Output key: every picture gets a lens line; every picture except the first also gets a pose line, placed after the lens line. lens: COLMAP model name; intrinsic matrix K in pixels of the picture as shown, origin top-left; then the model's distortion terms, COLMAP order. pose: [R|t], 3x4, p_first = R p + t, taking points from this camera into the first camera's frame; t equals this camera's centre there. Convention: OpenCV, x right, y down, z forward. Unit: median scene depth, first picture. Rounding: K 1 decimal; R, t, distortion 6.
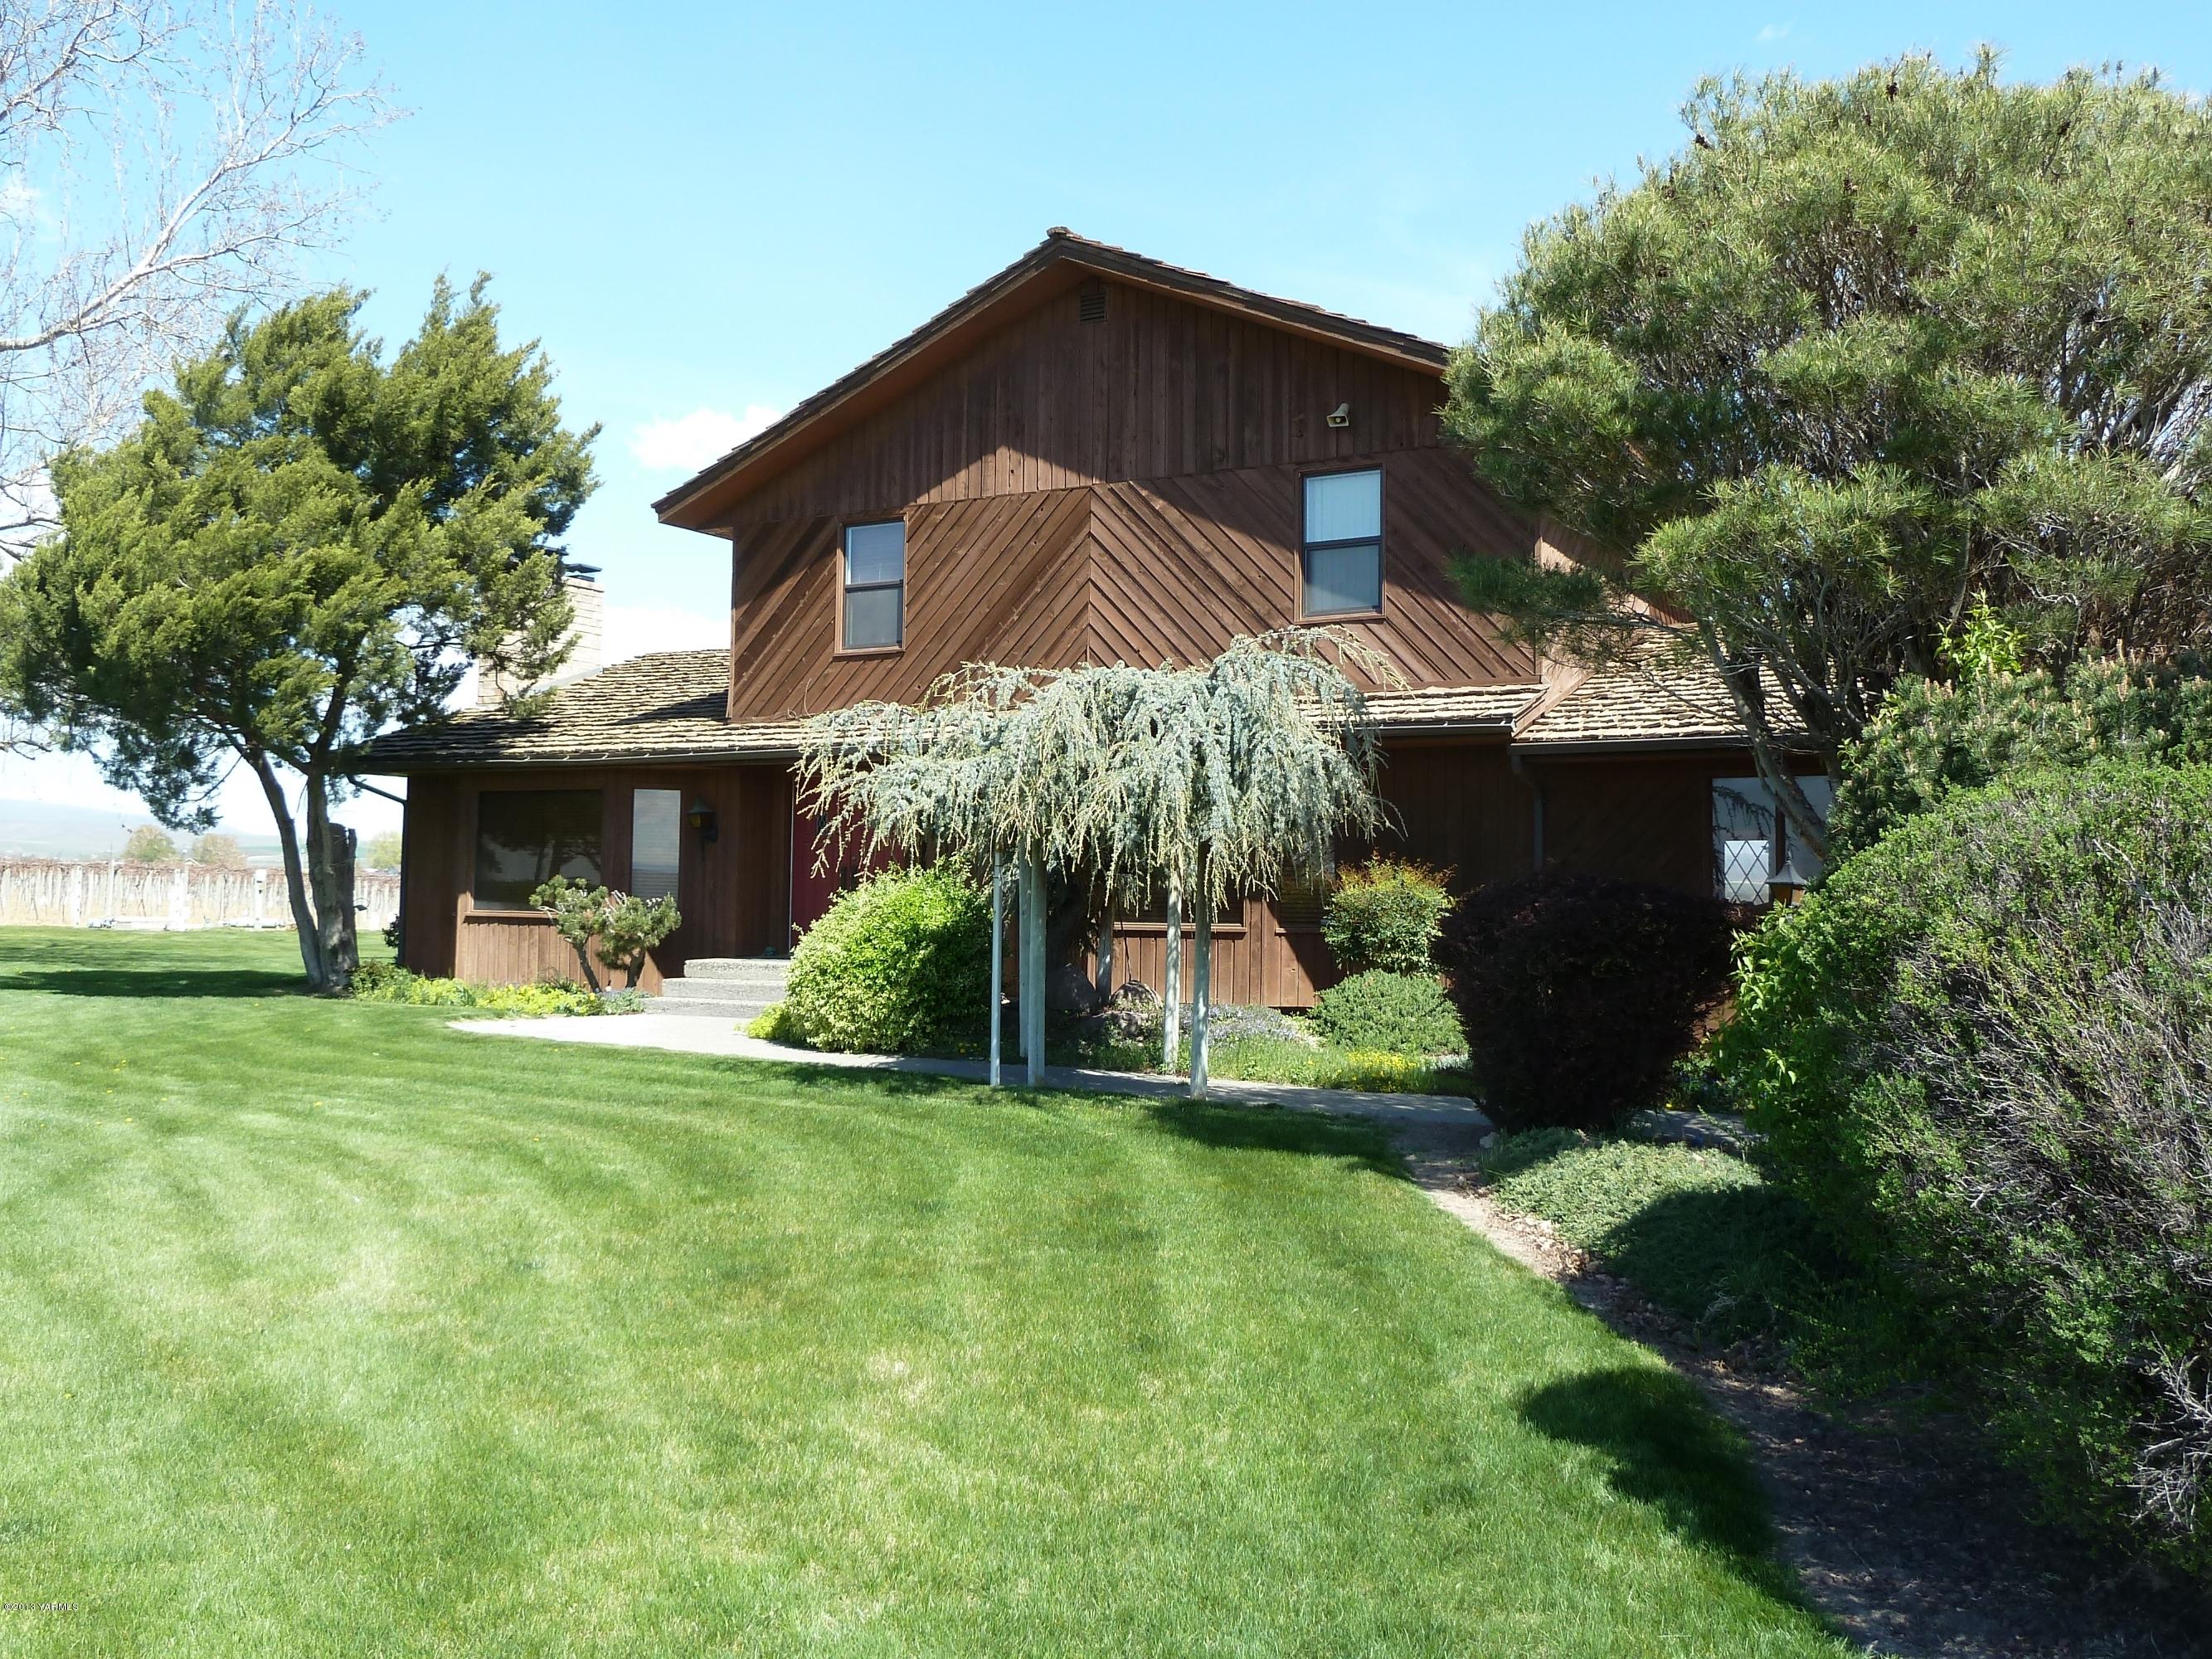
lens RADIAL K [[1920.3, 0, 1149.0], [0, 1920.3, 830.4], [0, 0, 1]] dist [-0.042852, 0.004704]
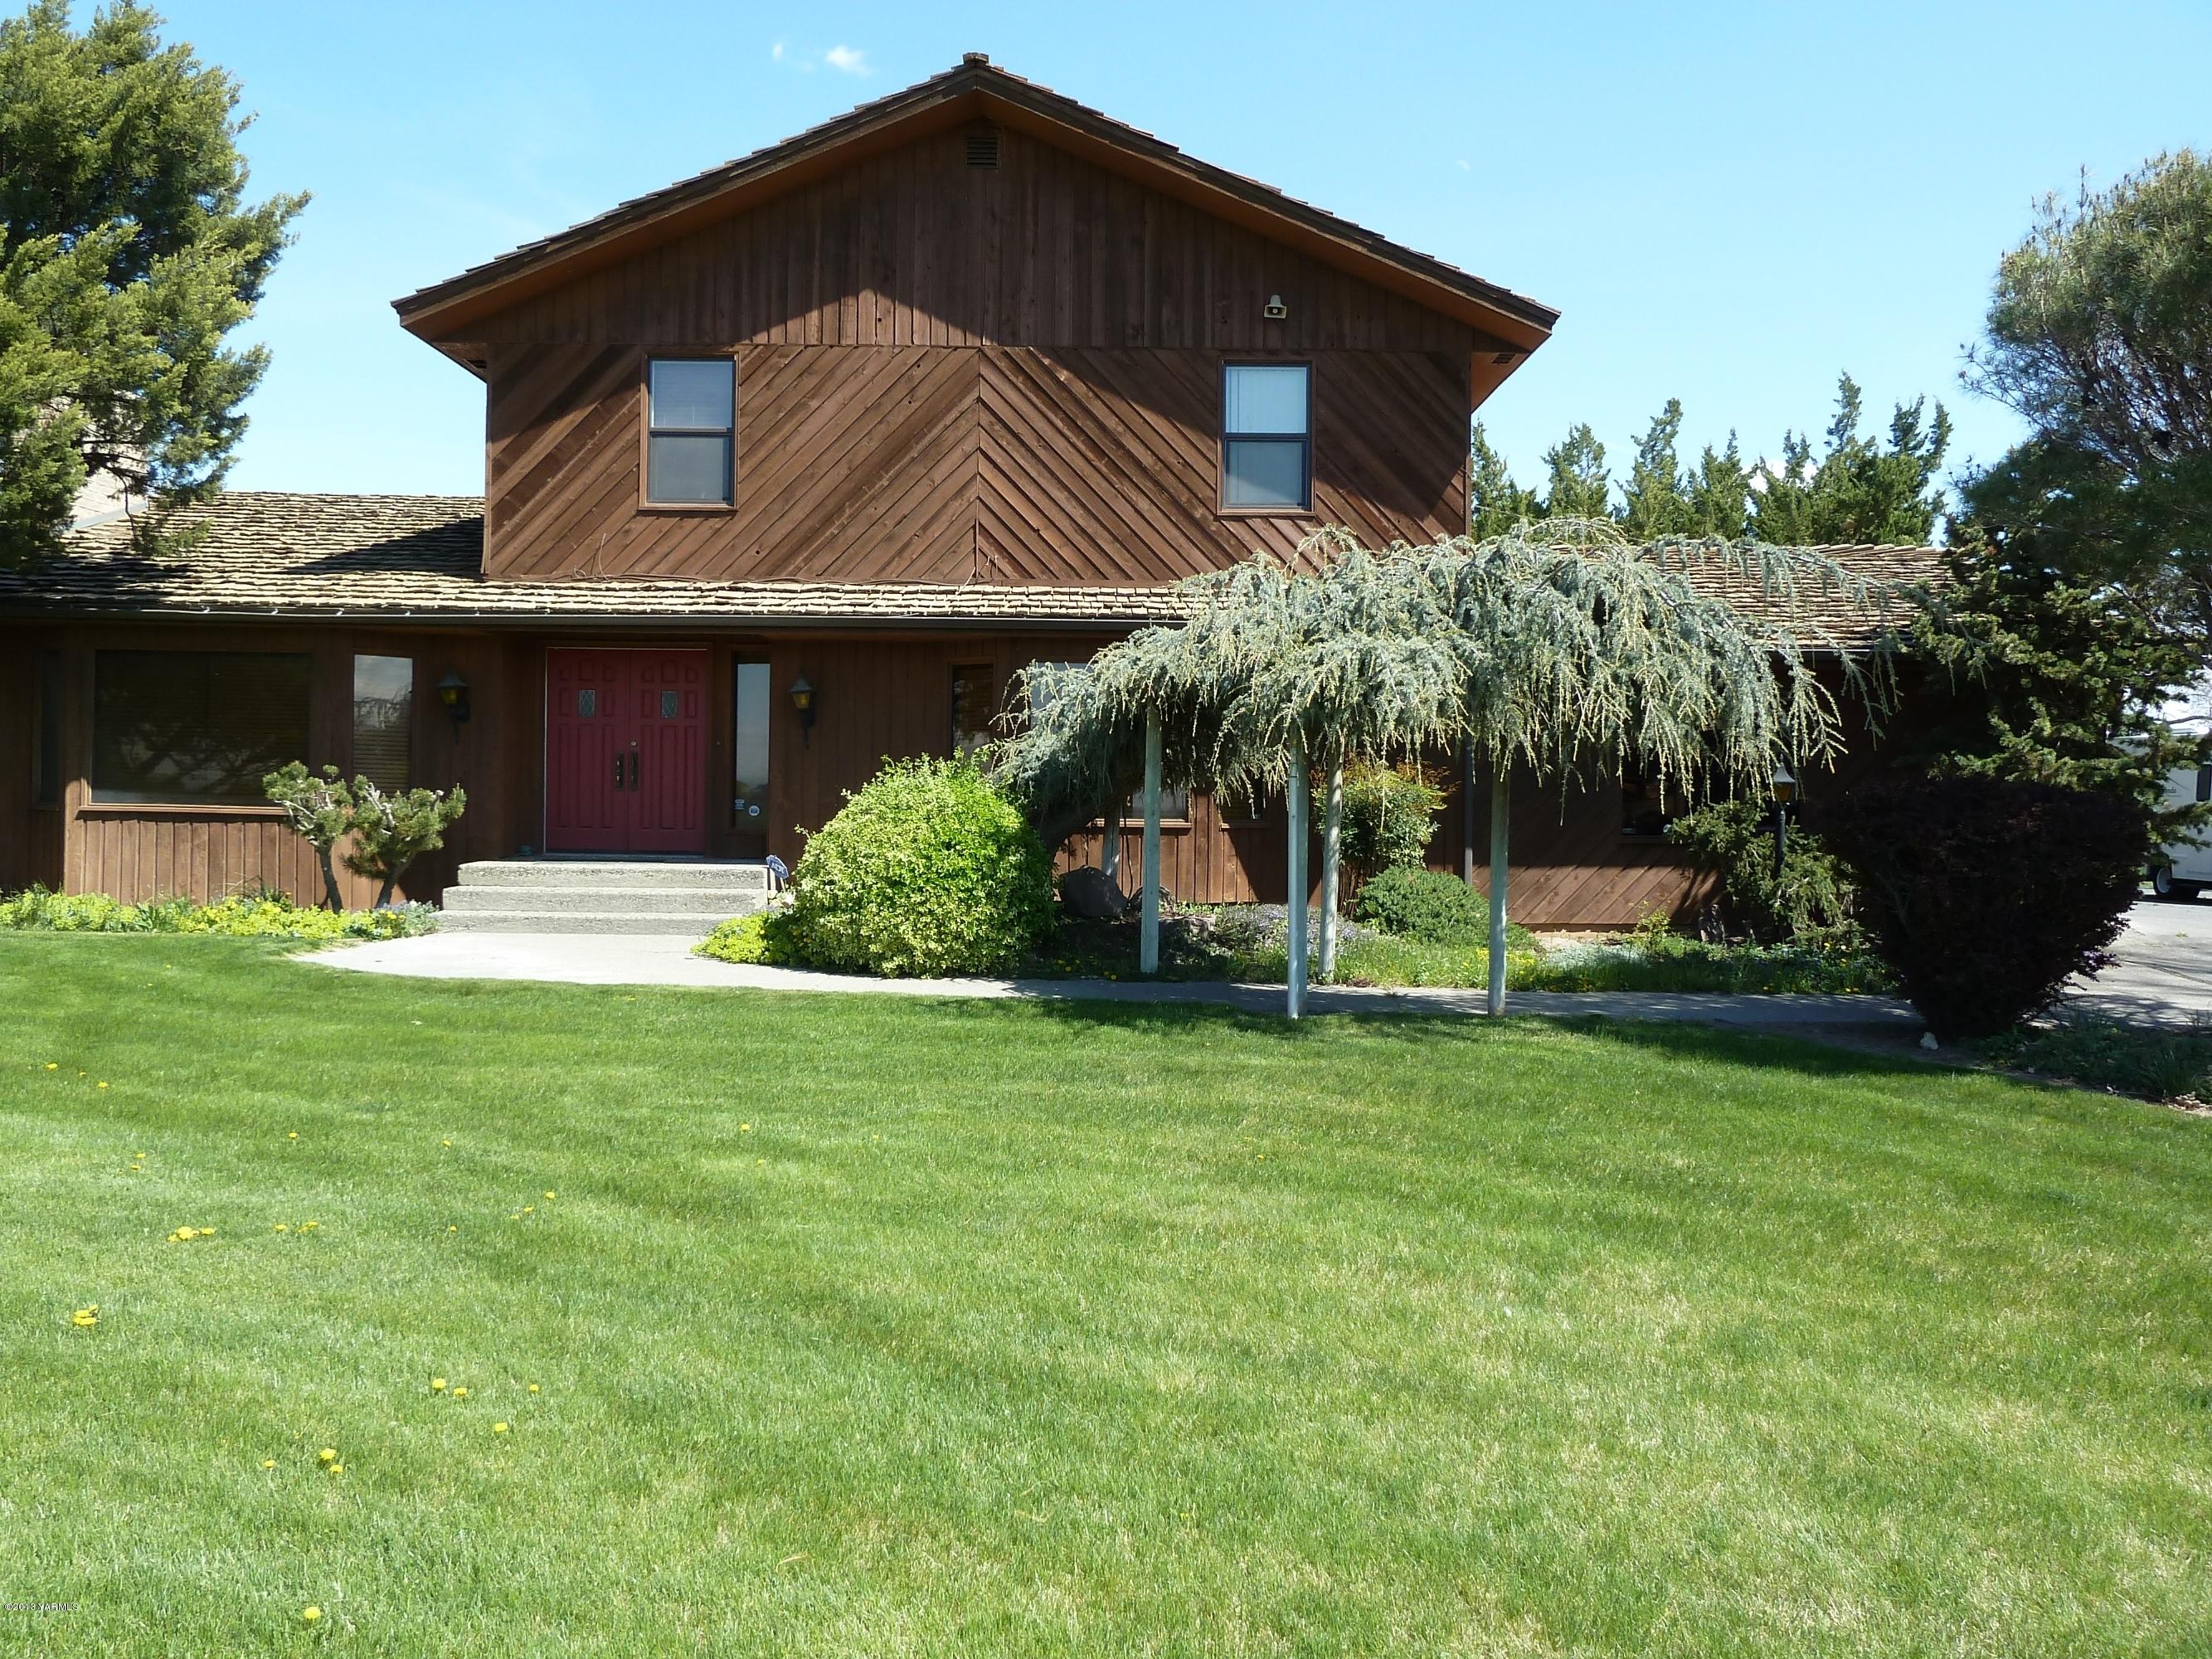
lens RADIAL K [[1650.2, 0, 1110.6], [0, 1650.2, 819.1], [0, 0, 1]] dist [-0.042455, 0.022299]
pose [[0.877669, -0.007553, 0.479208, -0.346392], [-0.022842, 0.998080, 0.057567, 0.000815], [-0.478722, -0.061471, 0.875812, 0.252764]]
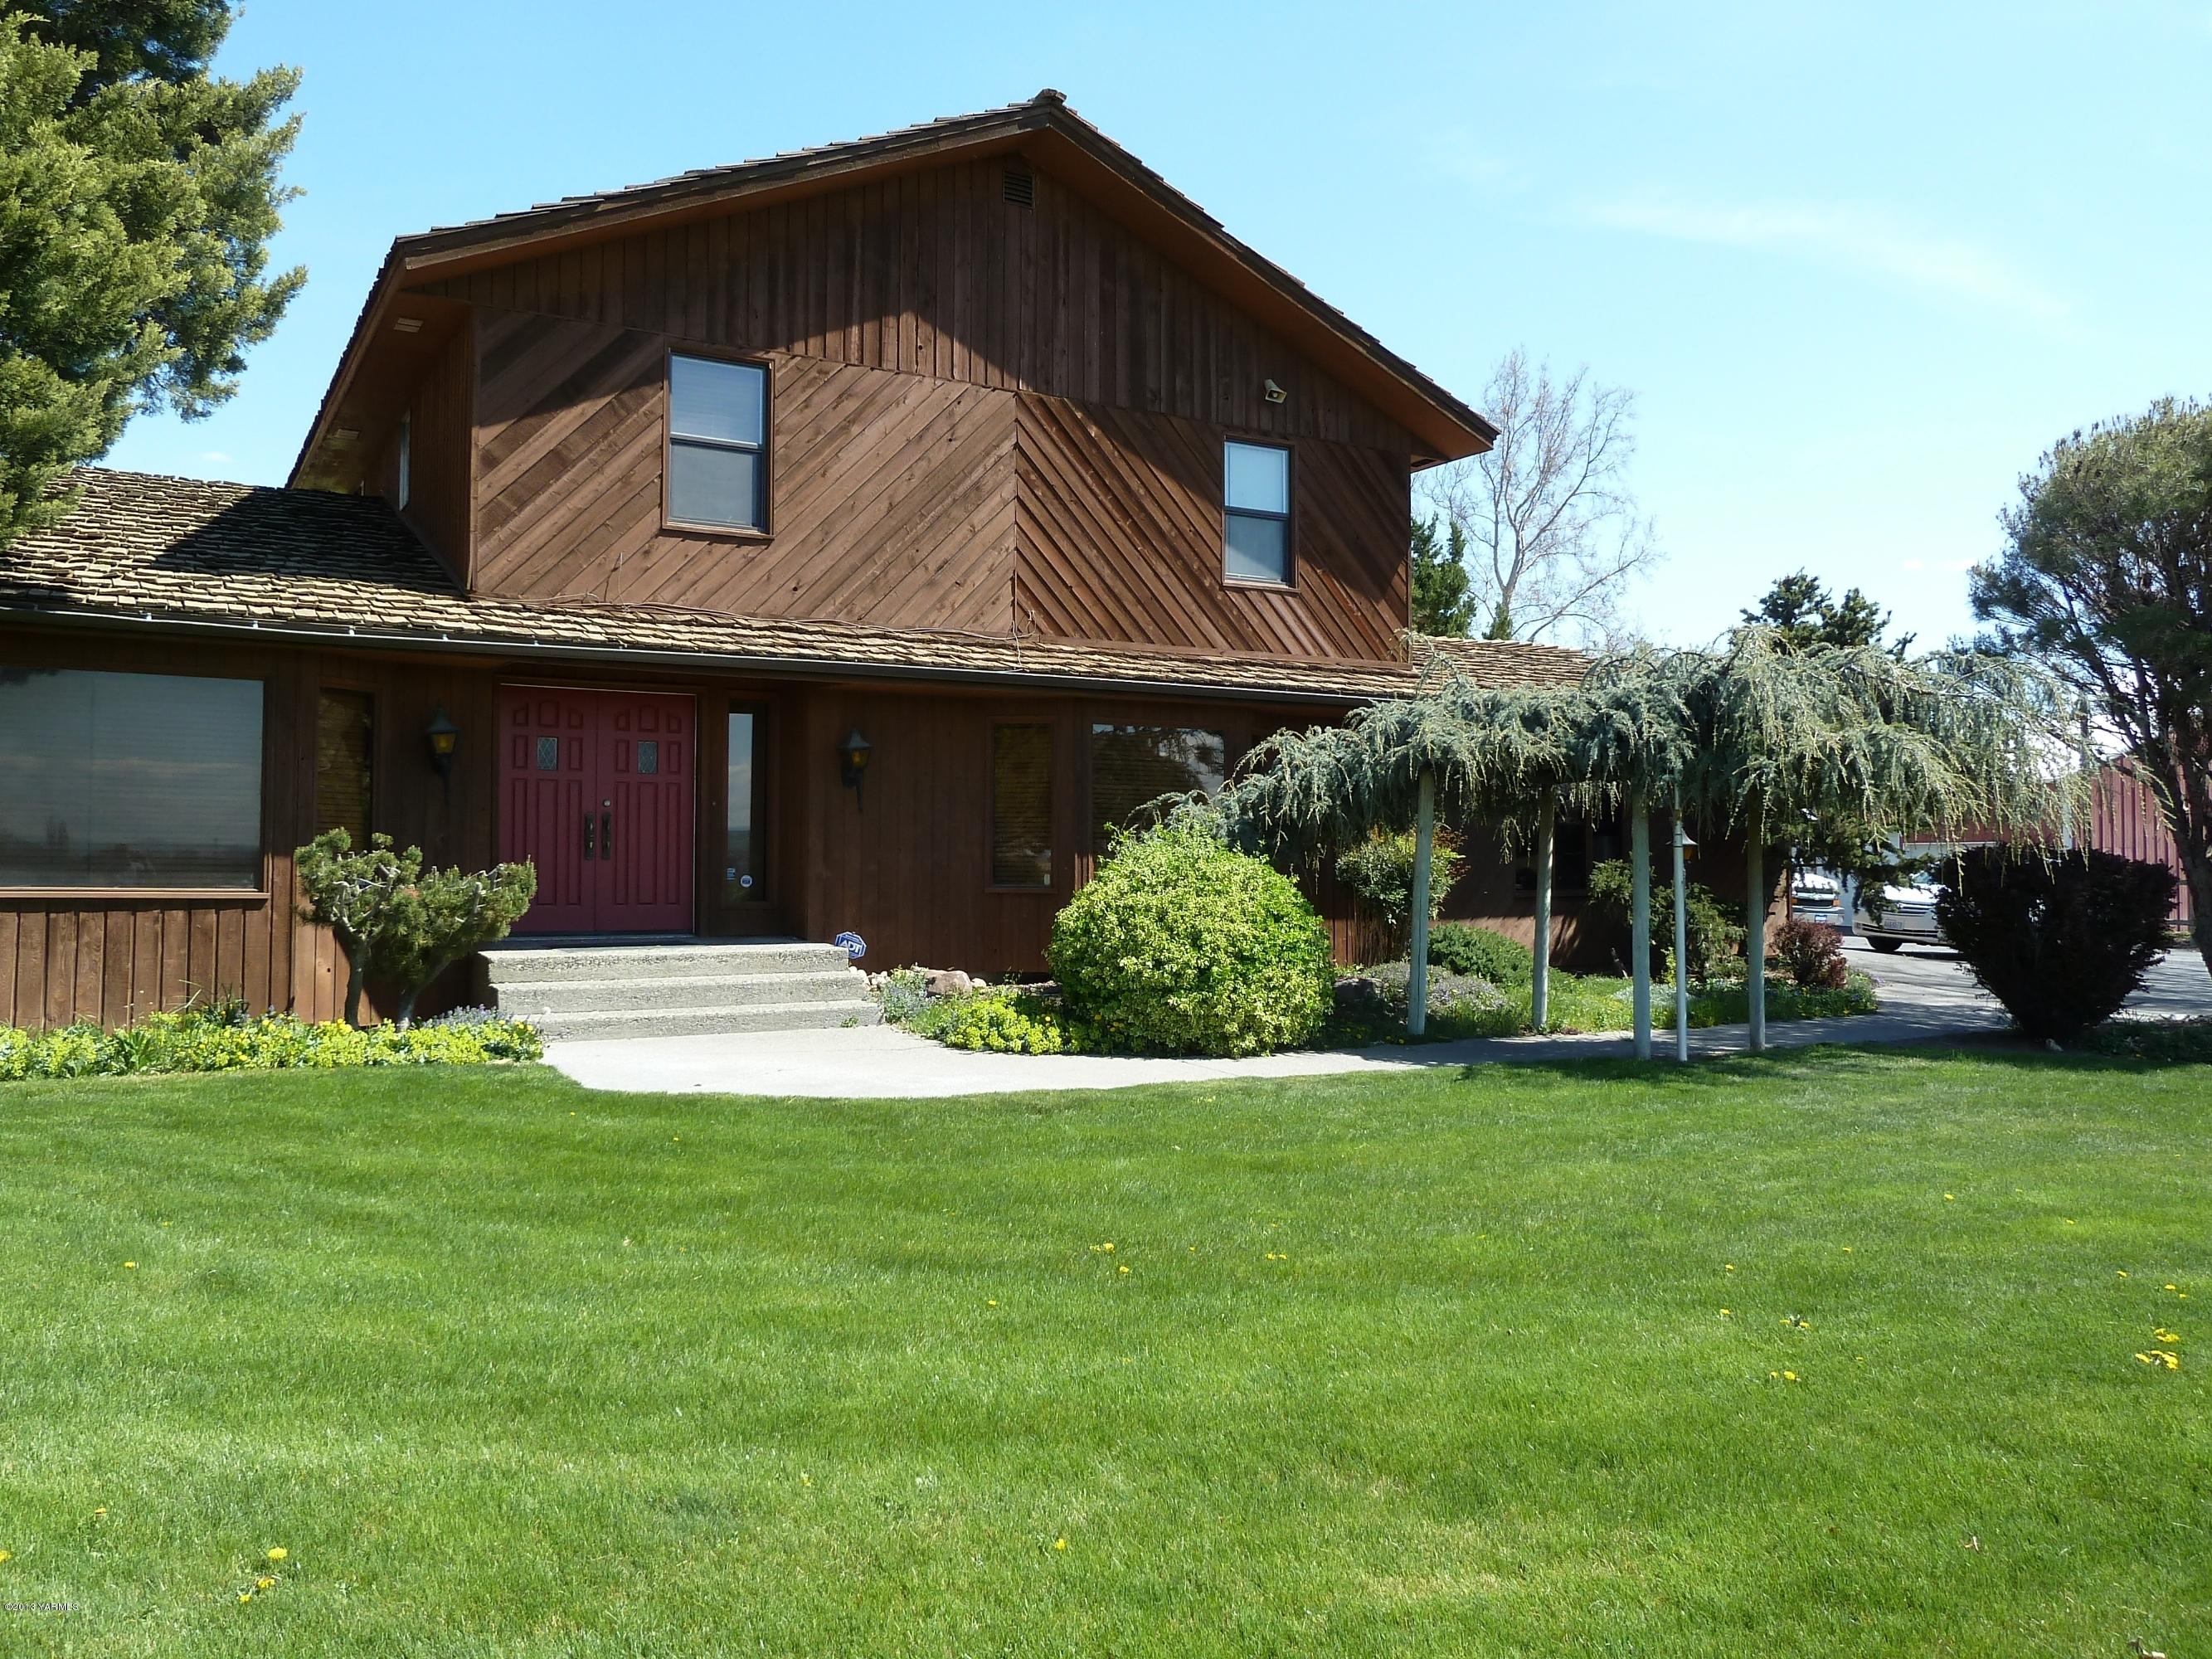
lens RADIAL K [[1650.2, 0, 1110.6], [0, 1650.2, 819.1], [0, 0, 1]] dist [-0.042455, 0.022299]
pose [[0.516039, 0.008285, 0.856525, -0.635121], [-0.035593, 0.999297, 0.011778, 0.006593], [-0.855825, -0.036564, 0.515971, 0.548488]]
